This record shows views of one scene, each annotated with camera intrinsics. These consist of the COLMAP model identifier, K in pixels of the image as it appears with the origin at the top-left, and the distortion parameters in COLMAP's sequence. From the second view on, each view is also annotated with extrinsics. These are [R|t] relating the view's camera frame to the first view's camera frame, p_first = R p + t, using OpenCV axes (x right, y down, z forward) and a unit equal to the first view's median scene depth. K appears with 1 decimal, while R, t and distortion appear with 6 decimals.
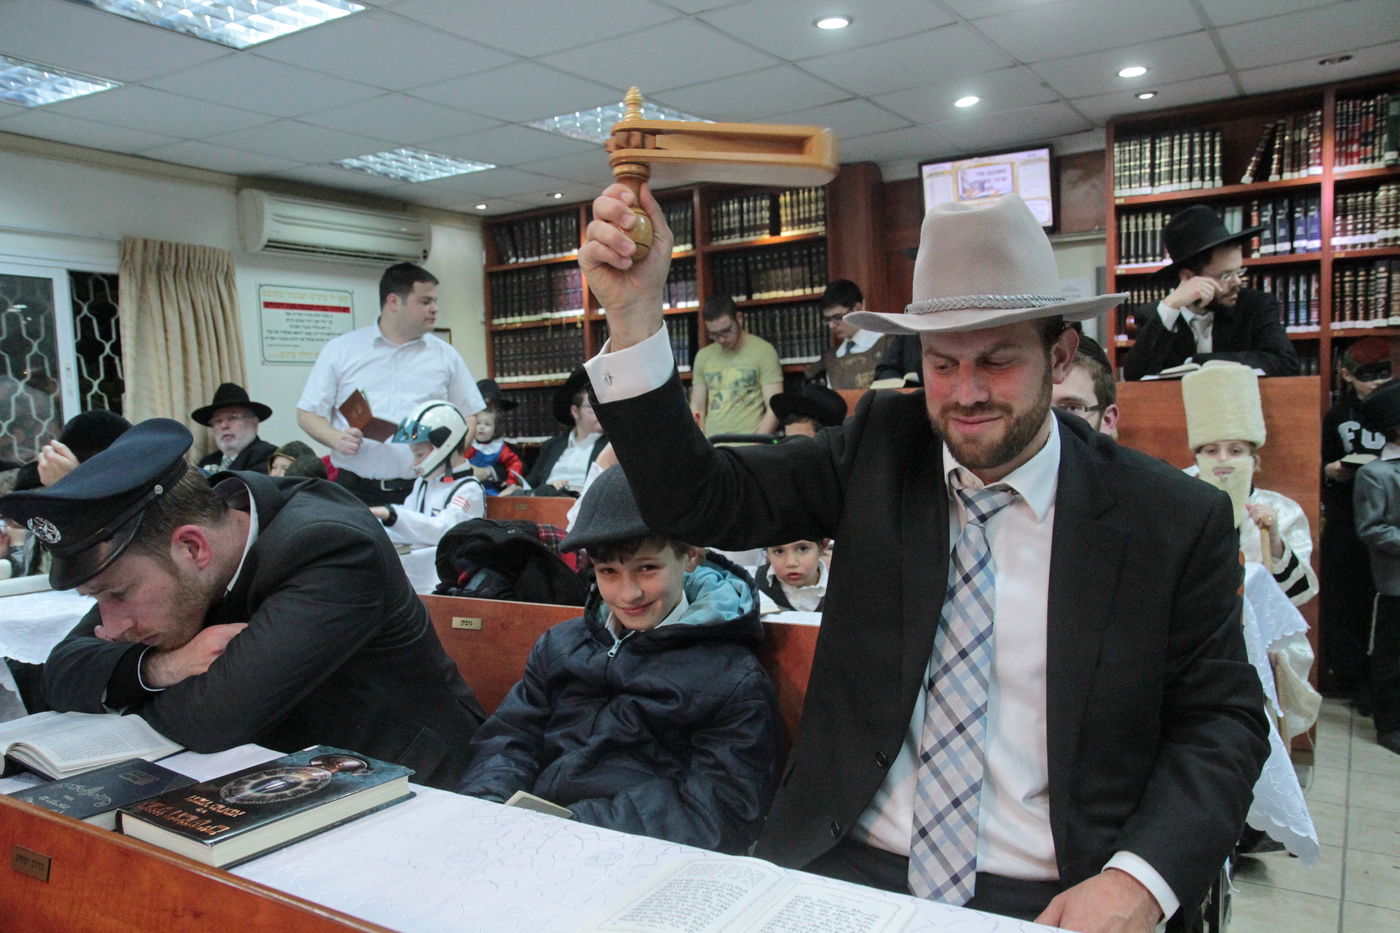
lens RADIAL K [[1129.5, 0, 711.8], [0, 1129.5, 467.0], [0, 0, 1]] dist [-0.093489, 0.087147]
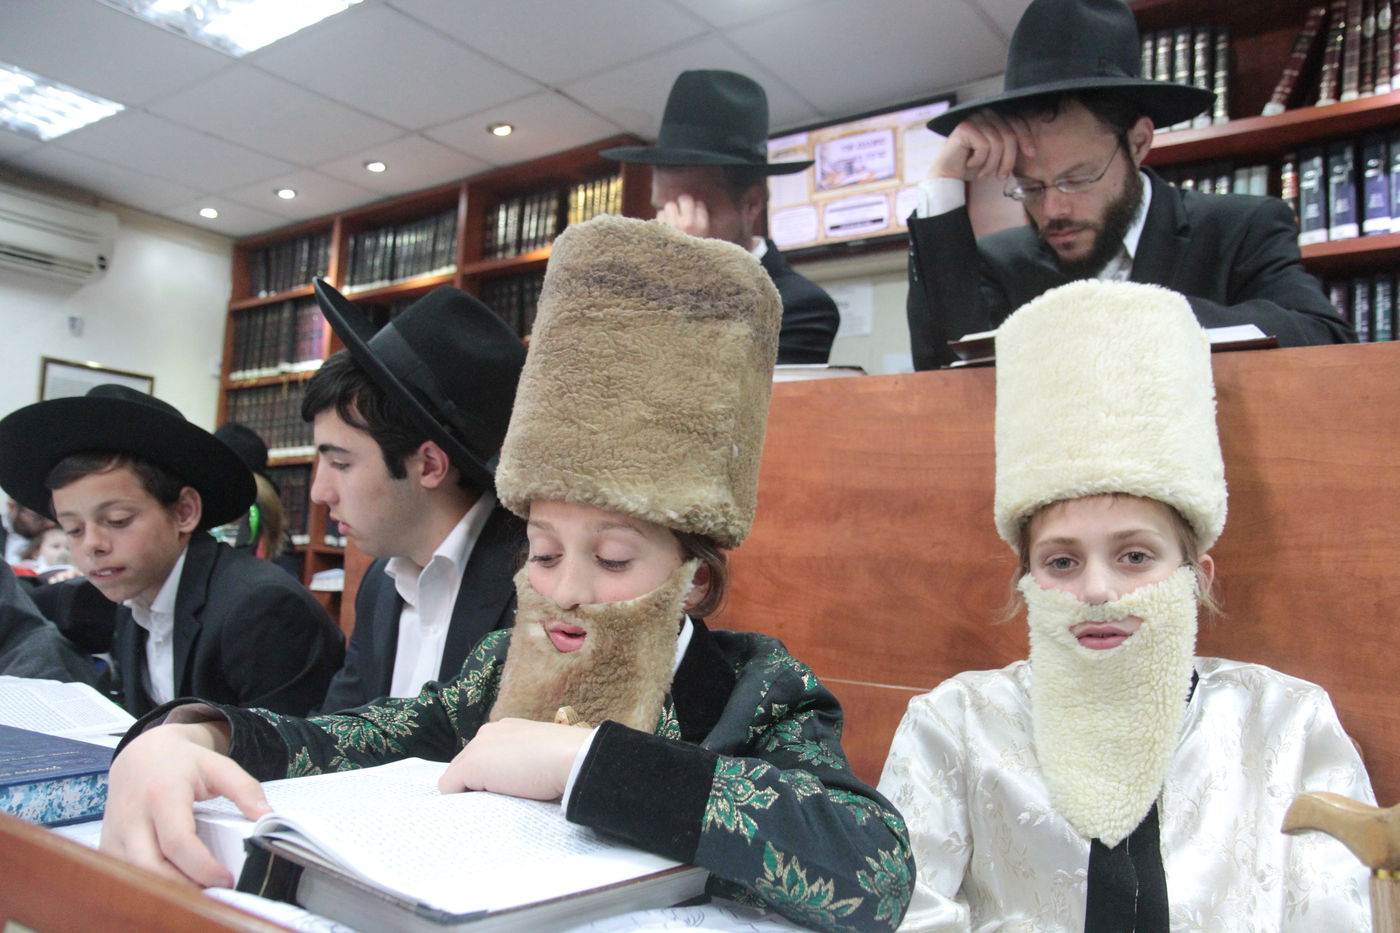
lens RADIAL K [[1129.5, 0, 697.0], [0, 1129.5, 477.1], [0, 0, 1]] dist [-0.093489, 0.087147]
pose [[0.993402, 0.072965, -0.088474, 0.205960], [-0.084813, 0.986718, -0.138541, 0.012104], [0.077191, 0.145130, 0.986397, 0.367809]]
